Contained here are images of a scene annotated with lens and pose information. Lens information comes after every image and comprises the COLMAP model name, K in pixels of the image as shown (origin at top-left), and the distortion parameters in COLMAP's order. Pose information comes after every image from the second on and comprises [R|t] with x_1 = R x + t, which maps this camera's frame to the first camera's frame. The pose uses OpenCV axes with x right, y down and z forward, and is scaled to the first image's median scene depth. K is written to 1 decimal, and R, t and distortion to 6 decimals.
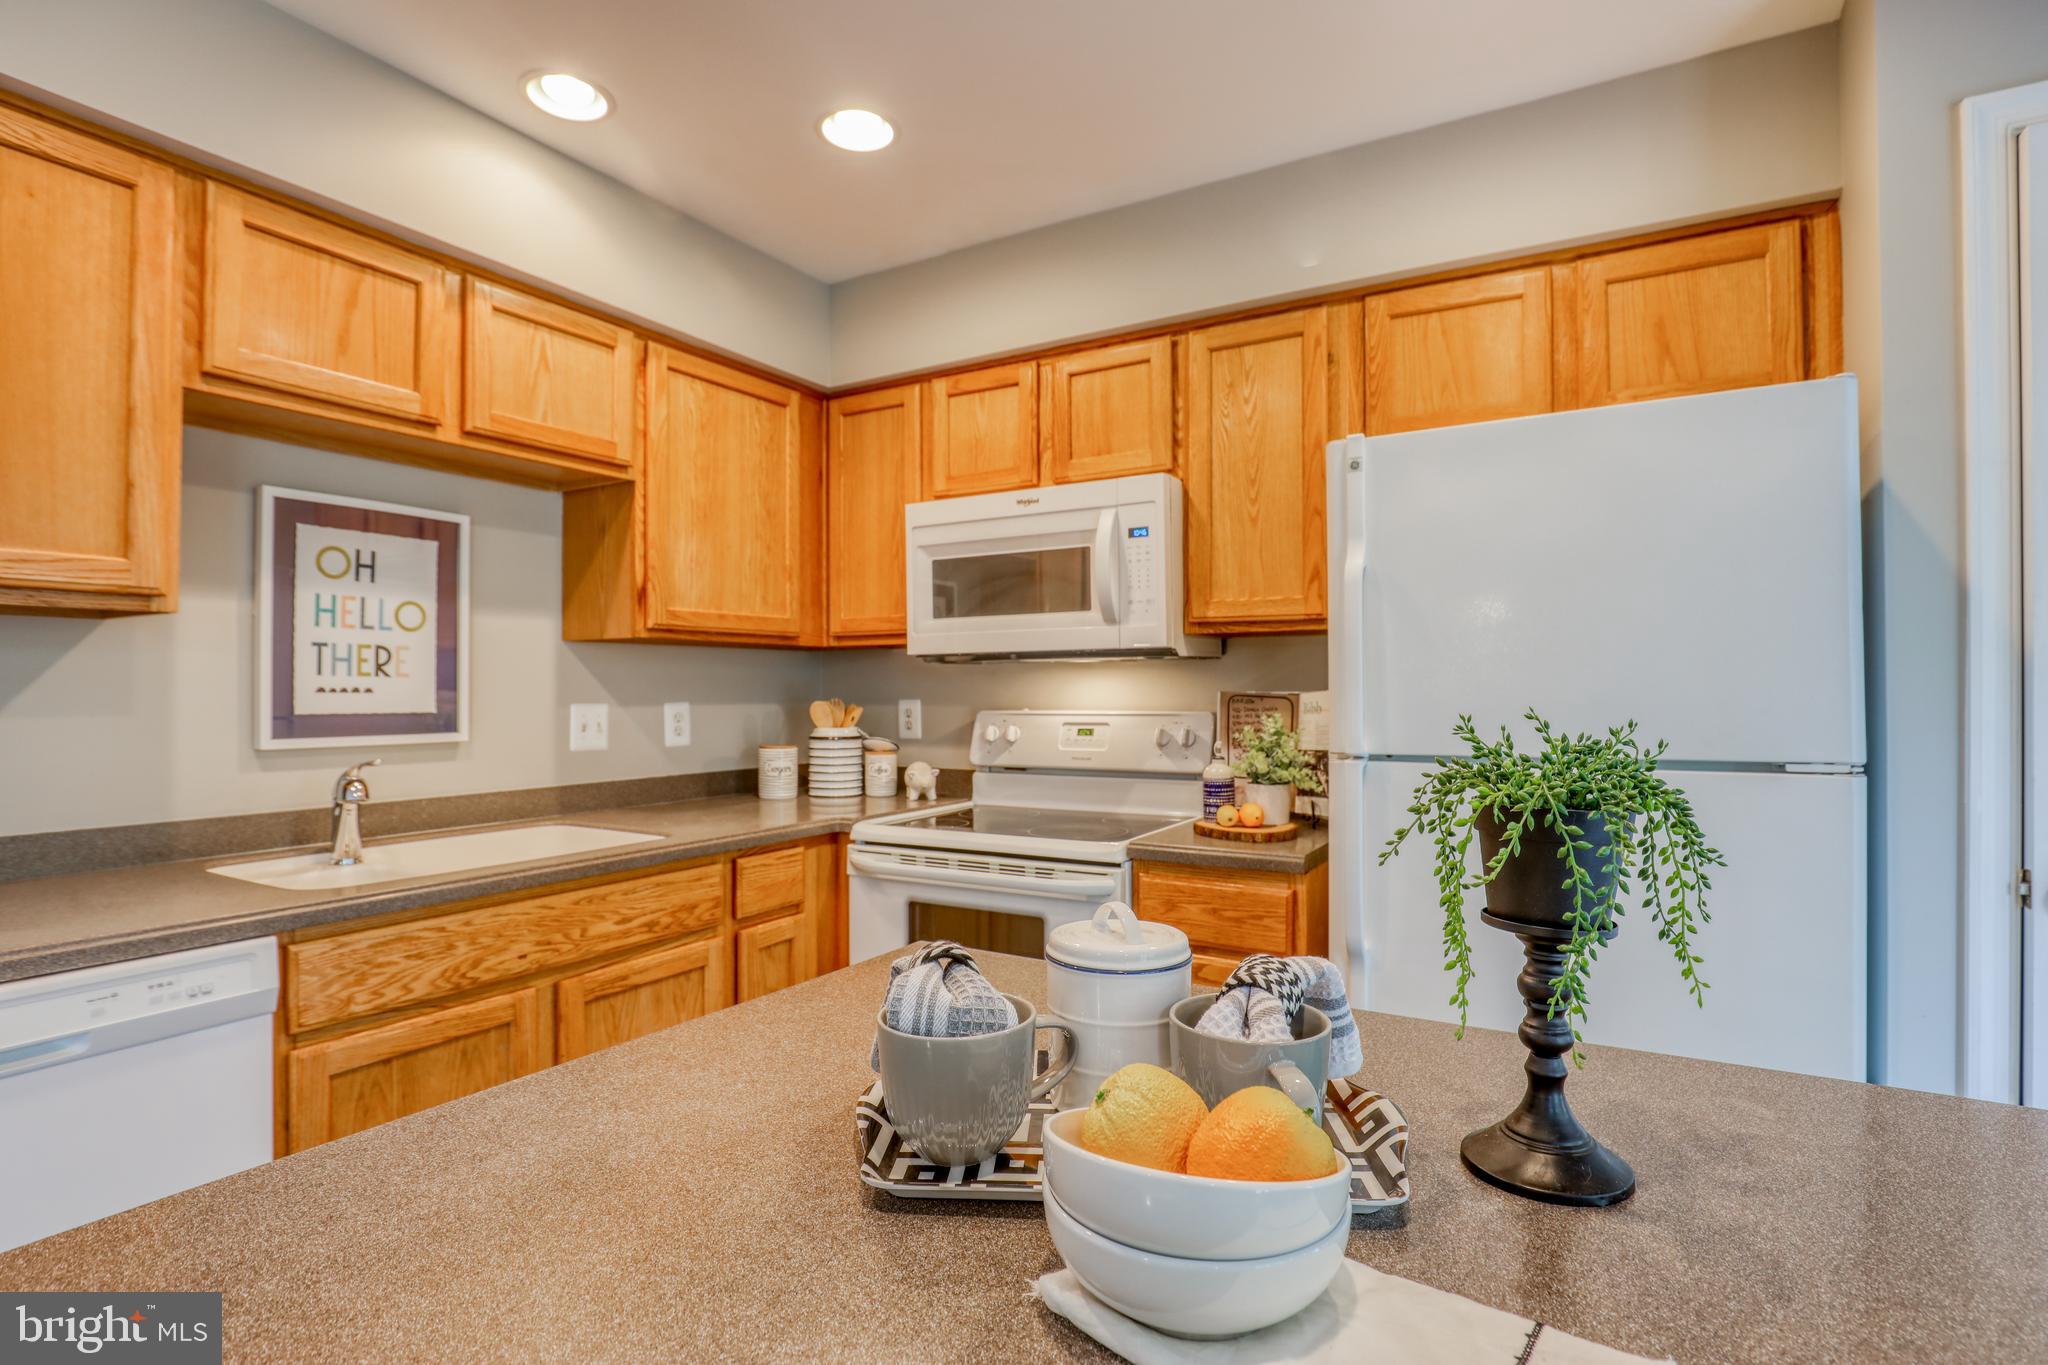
lens RADIAL K [[1015.0, 0, 1044.8], [0, 1015.0, 680.7], [0, 0, 1]] dist [-0.038061, 0.010238]
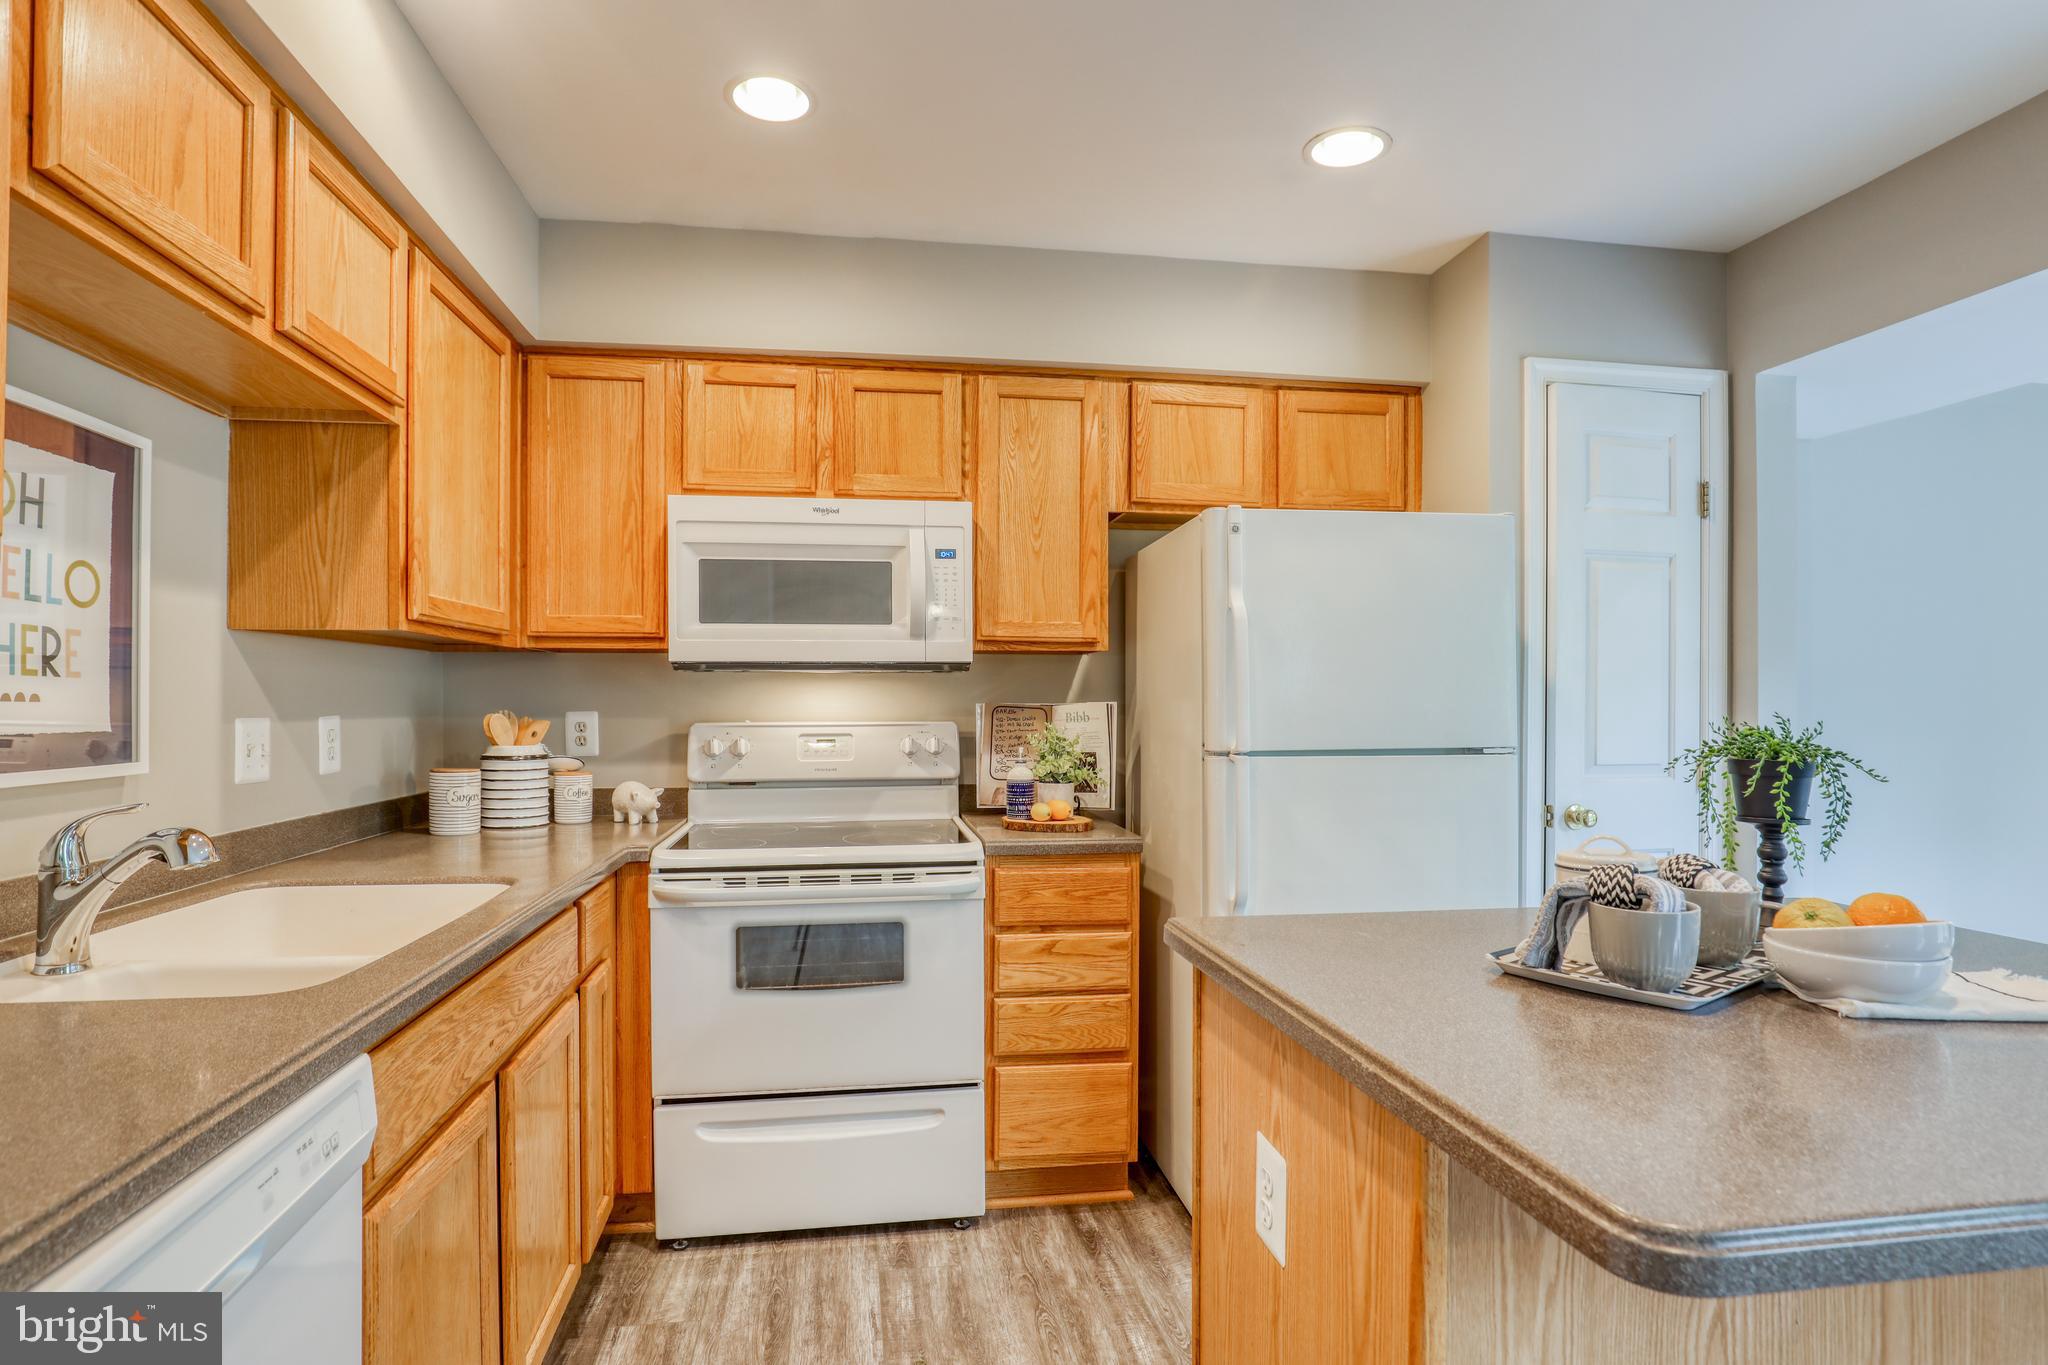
lens RADIAL K [[1015.0, 0, 1020.5], [0, 1015.0, 698.1], [0, 0, 1]] dist [-0.038061, 0.010238]
pose [[0.783307, 0.005007, 0.621615, -0.520598], [-0.008270, 0.999963, 0.002367, 0.002750], [-0.621580, -0.006995, 0.783320, 0.113847]]
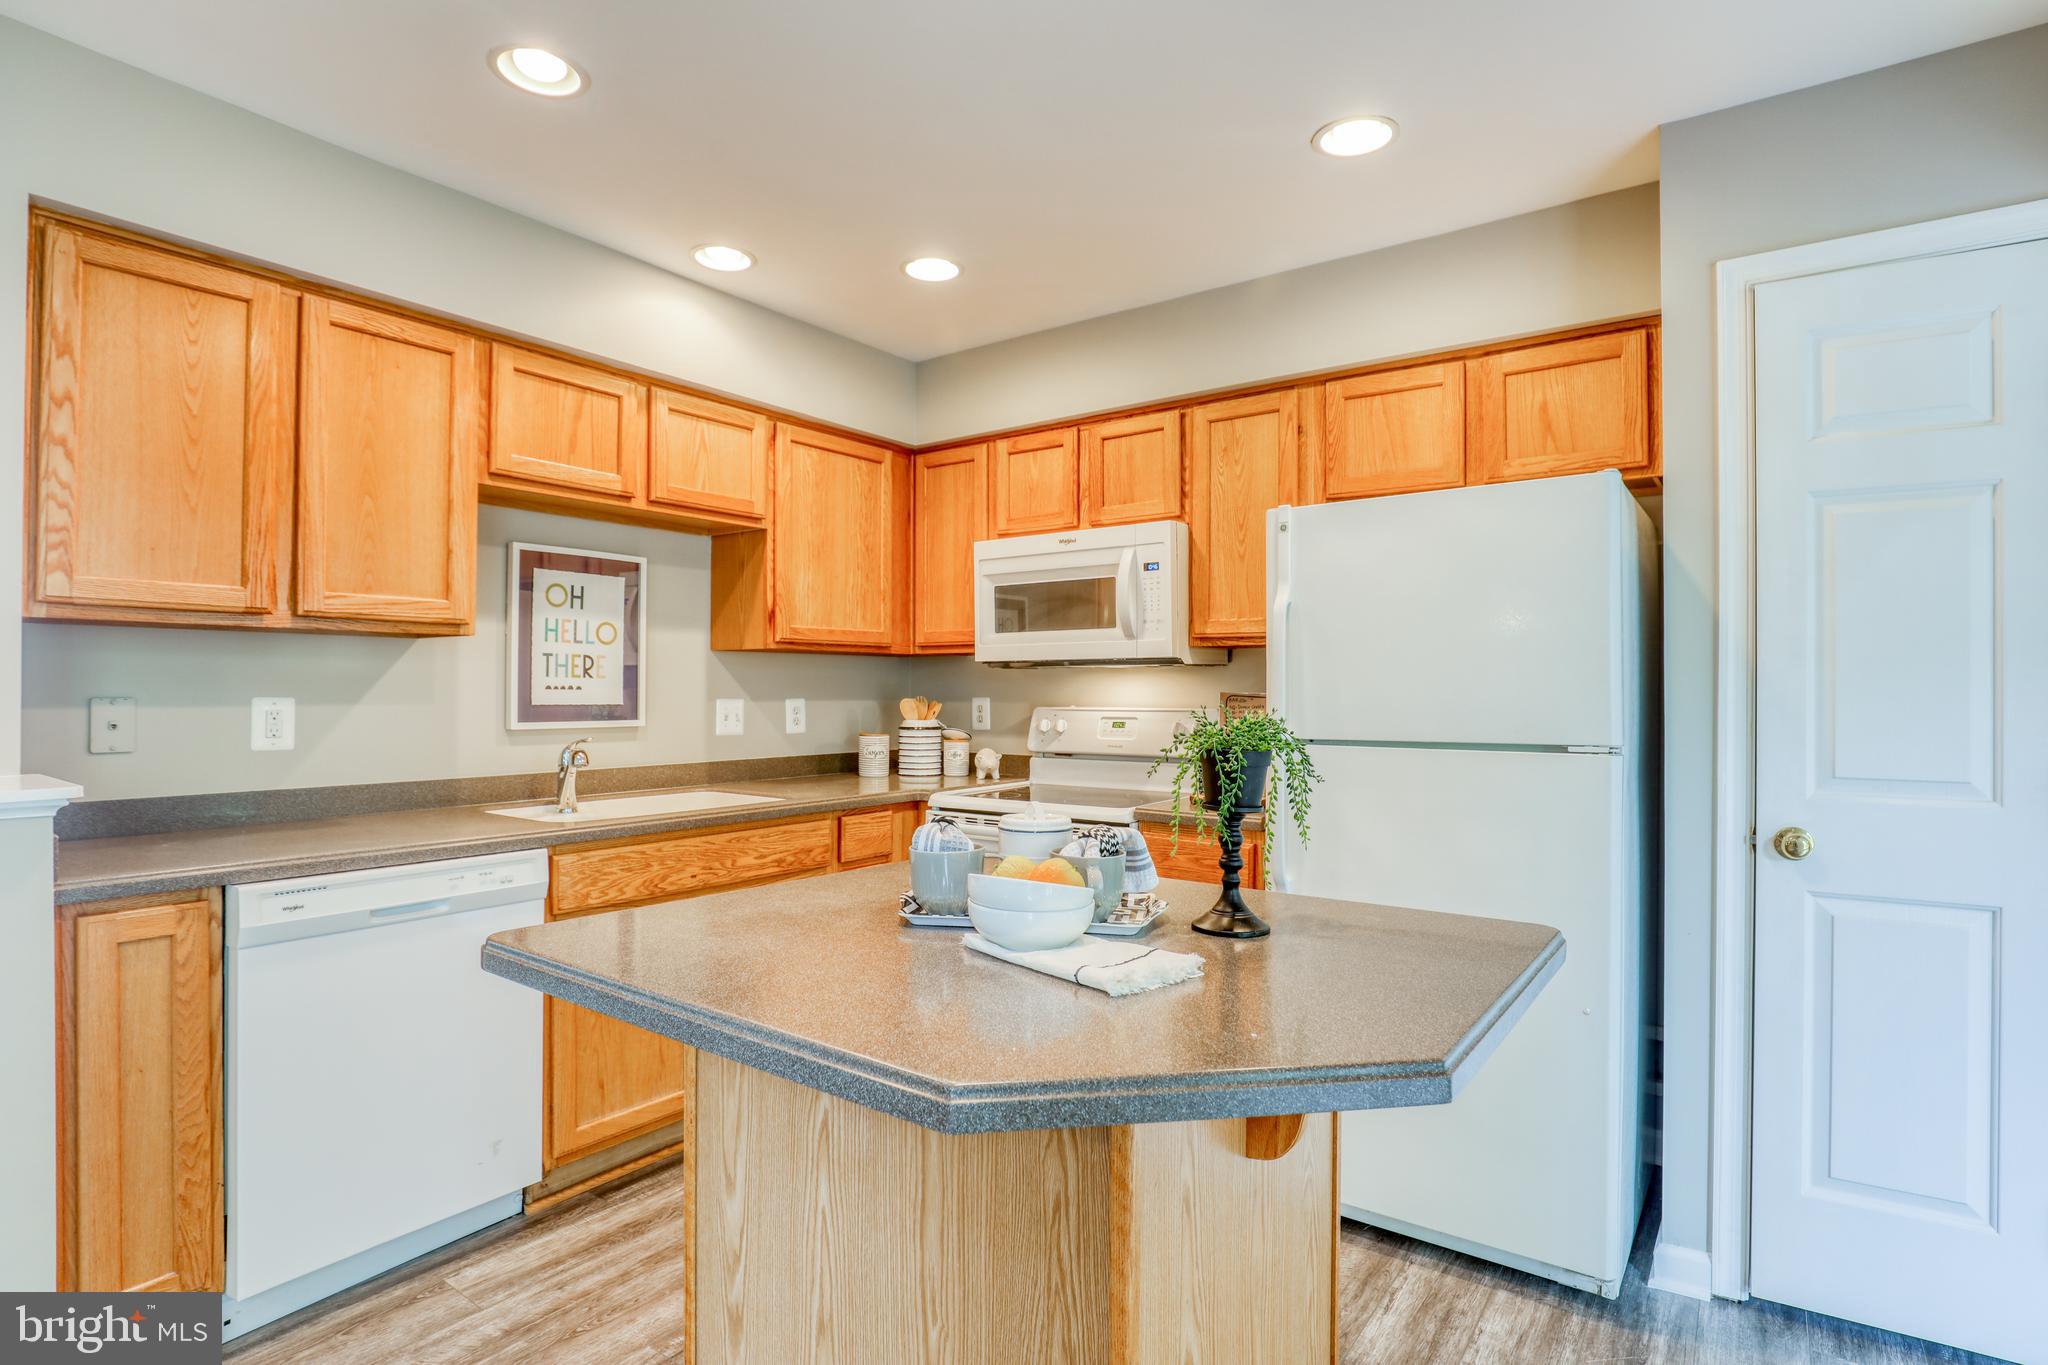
lens RADIAL K [[1015.0, 0, 1044.6], [0, 1015.0, 677.1], [0, 0, 1]] dist [-0.038061, 0.010238]
pose [[0.995296, 0.004163, -0.096794, 0.084064], [-0.004438, 0.999987, -0.002626, -0.003882], [0.096782, 0.003043, 0.995301, -0.283389]]
